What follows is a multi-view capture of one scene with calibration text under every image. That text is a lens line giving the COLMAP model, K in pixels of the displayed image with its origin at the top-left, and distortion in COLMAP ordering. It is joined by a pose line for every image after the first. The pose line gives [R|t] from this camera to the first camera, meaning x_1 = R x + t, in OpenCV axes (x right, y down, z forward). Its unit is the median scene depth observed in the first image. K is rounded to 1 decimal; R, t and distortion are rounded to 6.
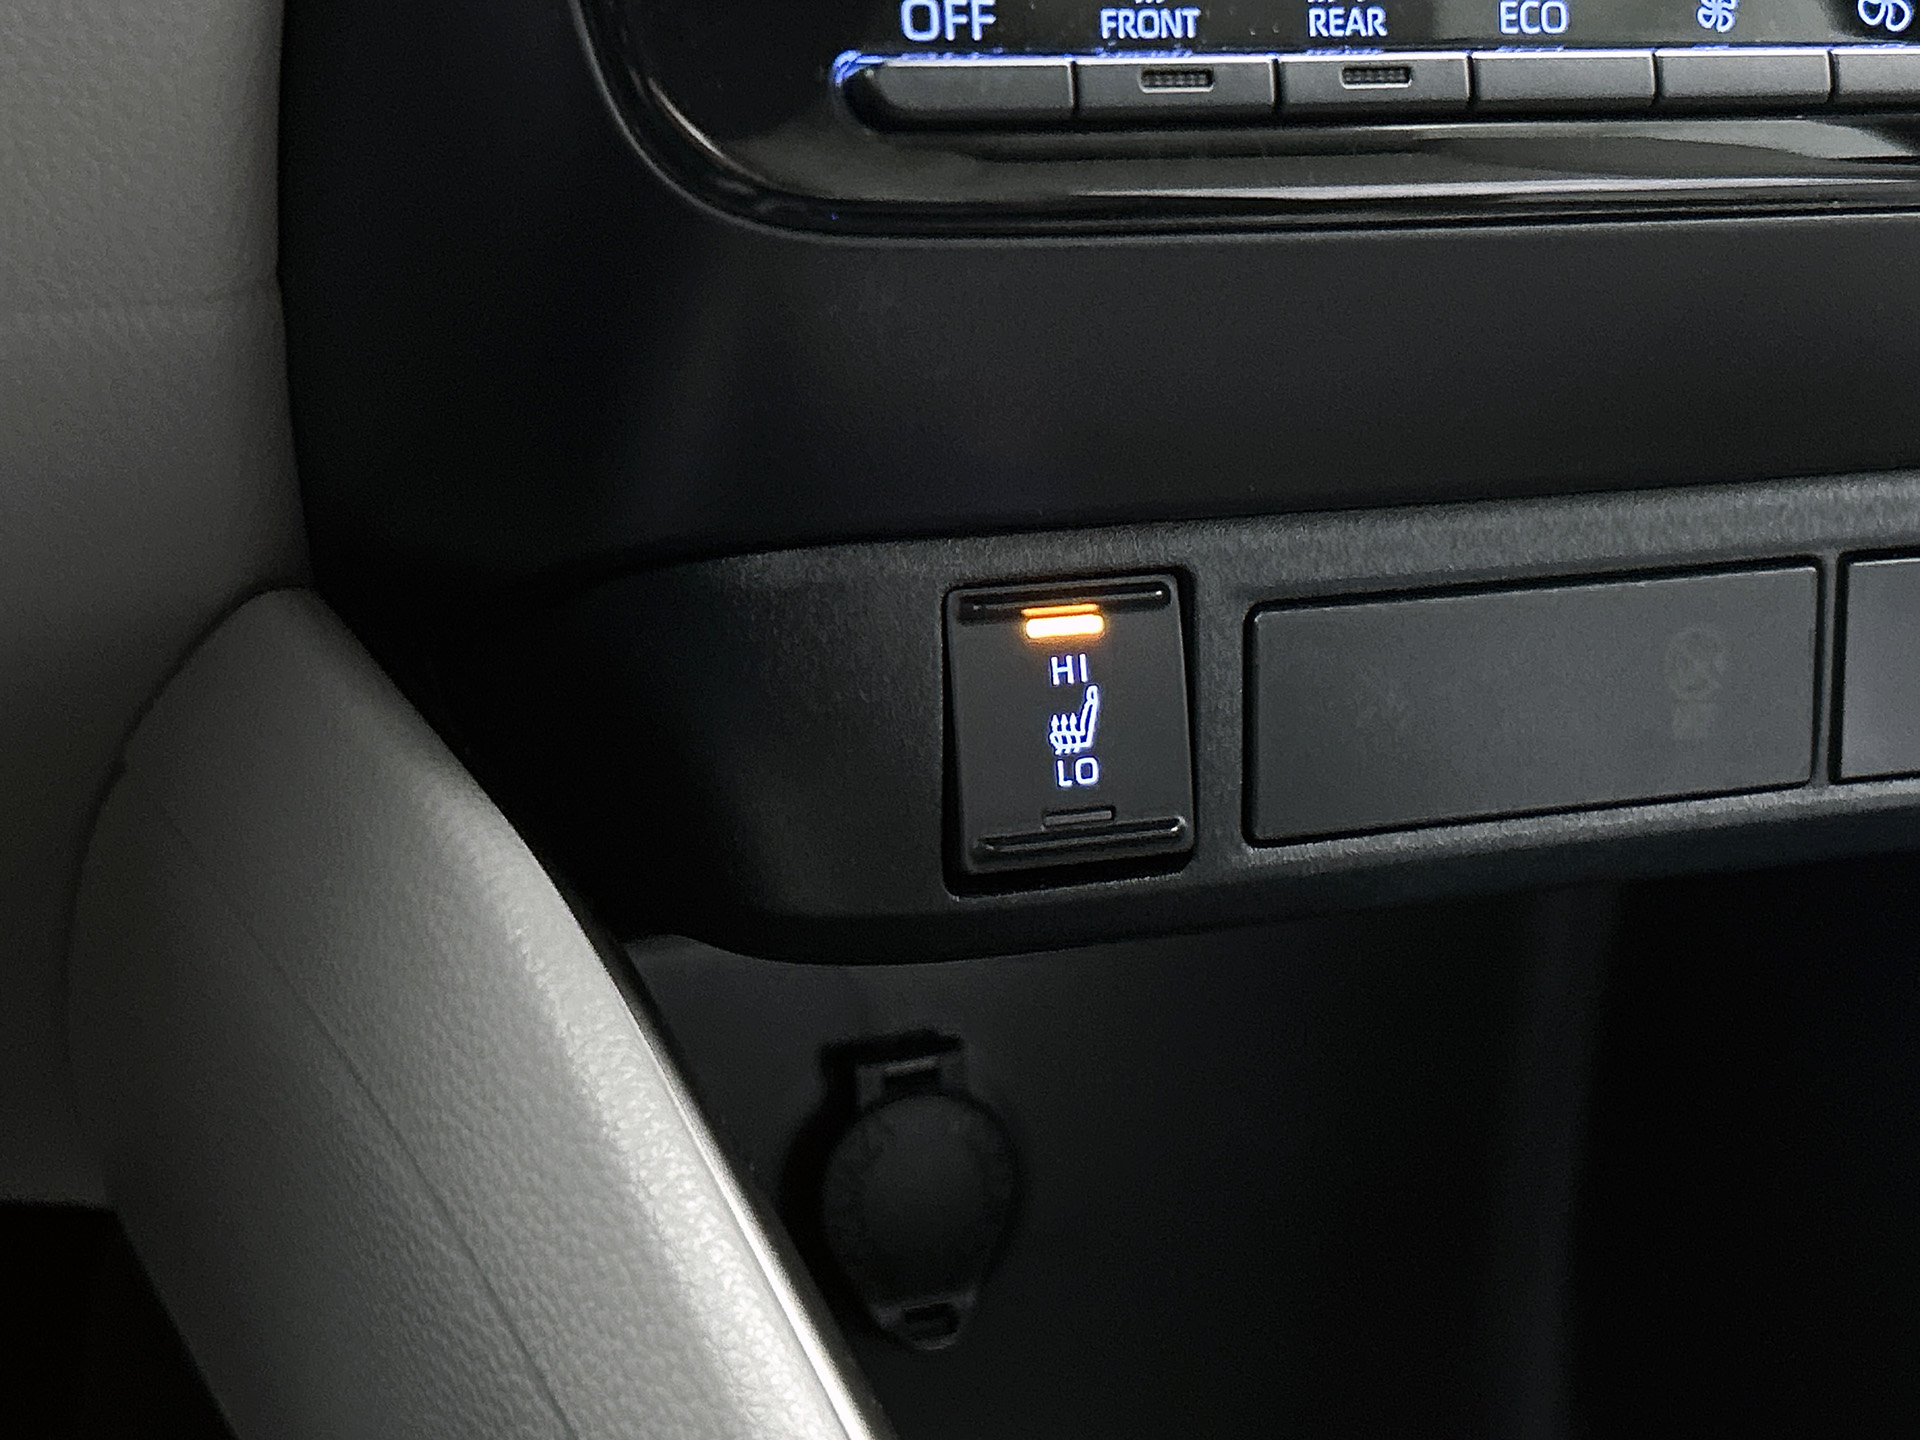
lens RADIAL K [[3187.0, 0, 927.3], [0, 3187.0, 783.3], [0, 0, 1]] dist [0.027845, 0.000000]
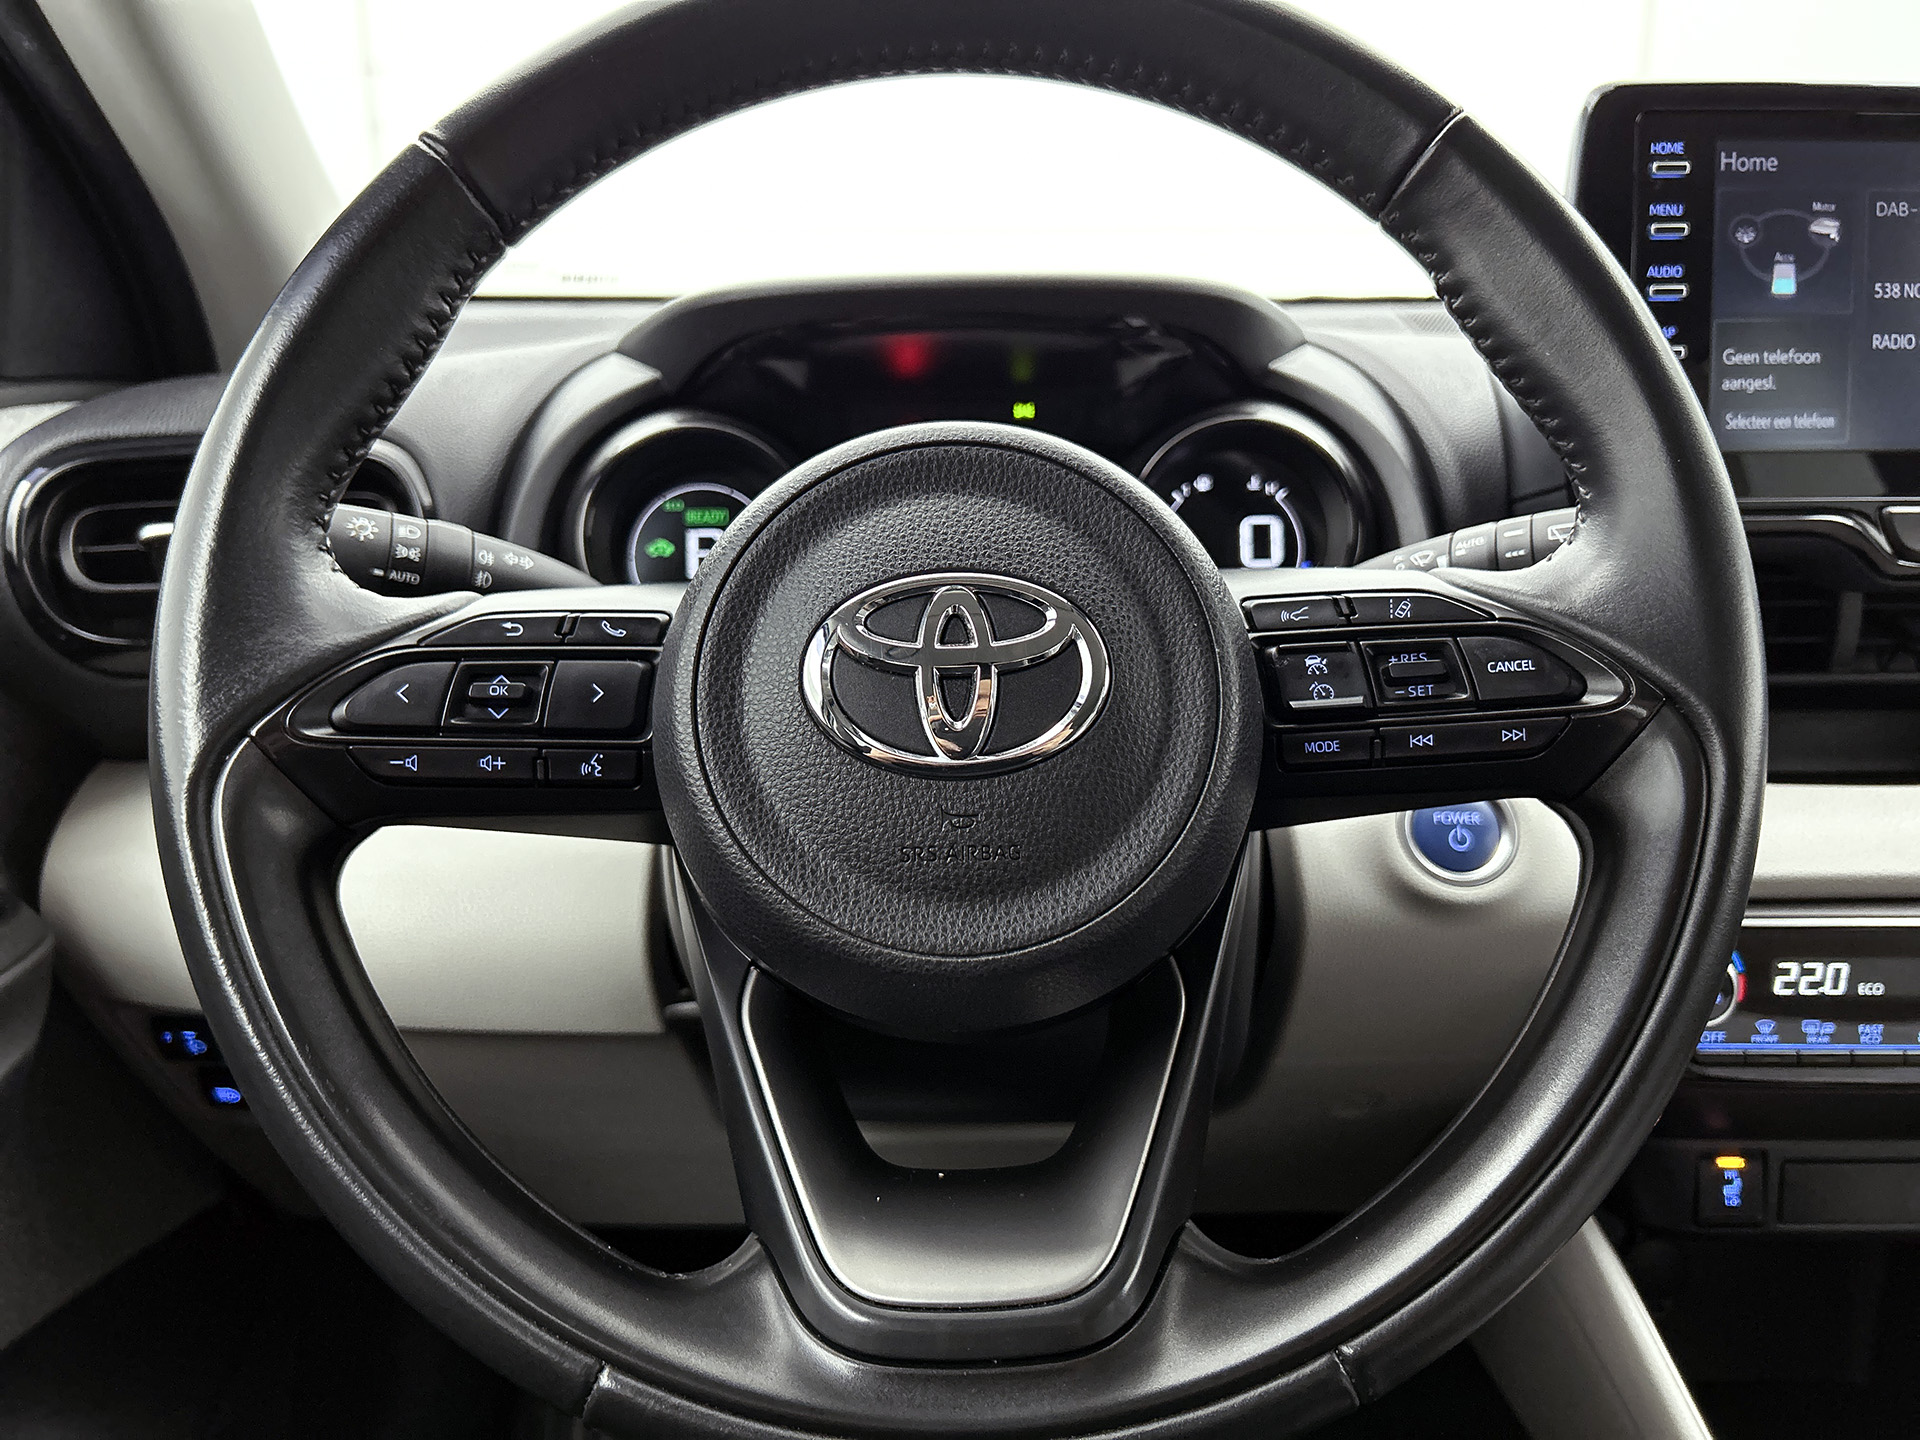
lens RADIAL K [[1458.3, 0, 933.1], [0, 1458.3, 704.3], [0, 0, 1]] dist [0.007400, -0.020512]
pose [[0.922827, 0.046379, -0.382414, -0.202119], [-0.081197, 0.993841, -0.075409, -0.395422], [0.376561, 0.100641, 0.920909, -1.084239]]
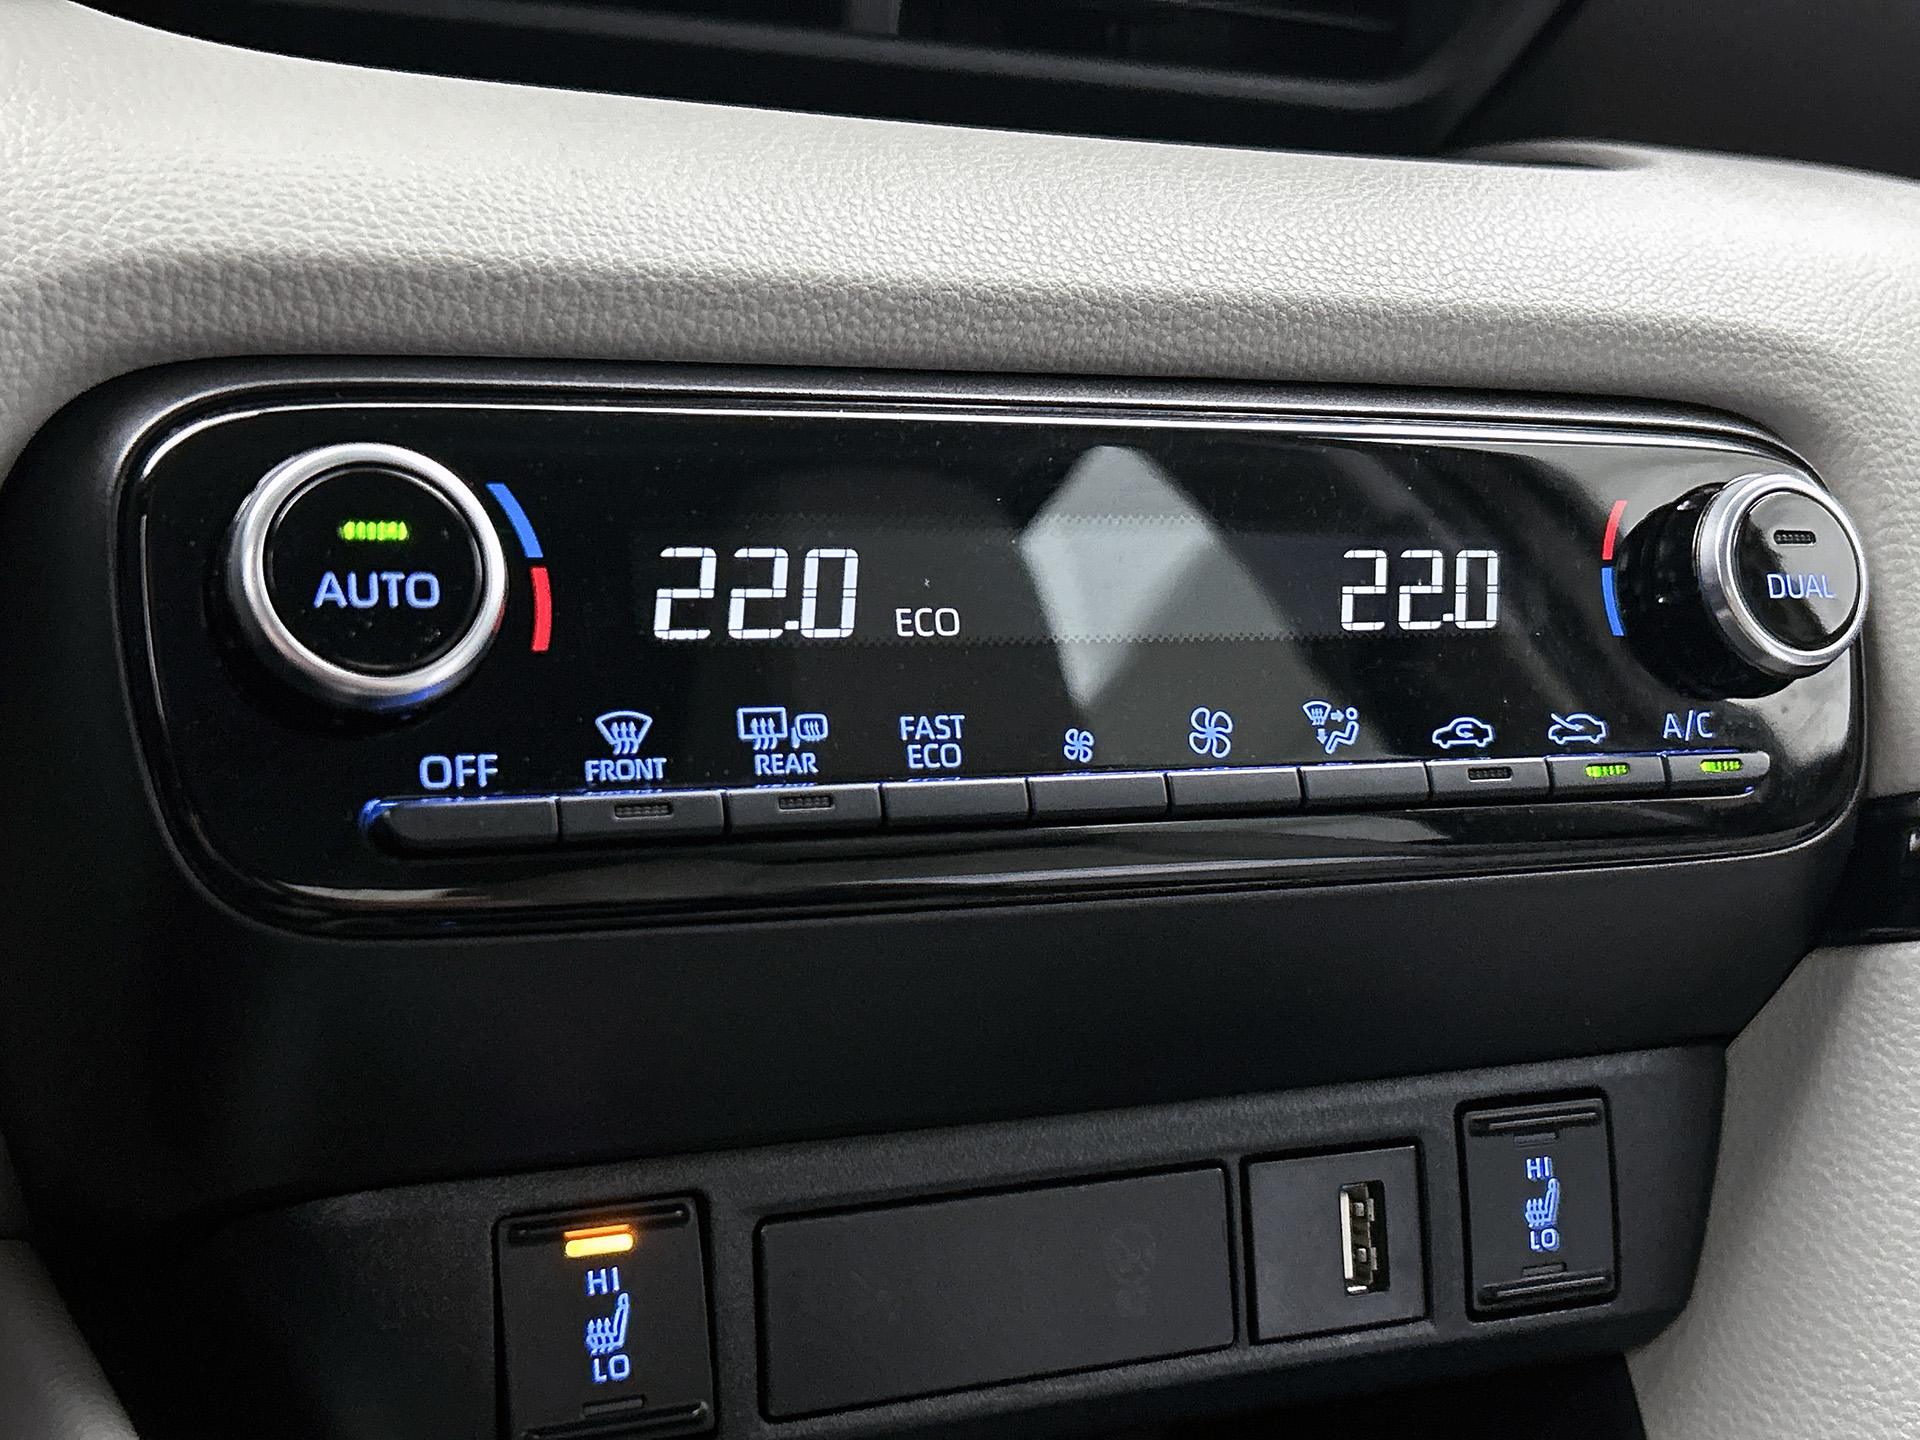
lens RADIAL K [[2359.4, 0, 952.9], [0, 2359.4, 724.9], [0, 0, 1]] dist [0.070647, 0.000000]
pose [[0.998370, -0.029632, 0.048775, 0.140145], [0.040708, 0.968743, -0.244705, -0.014040], [-0.039999, 0.246292, 0.968370, 0.055842]]
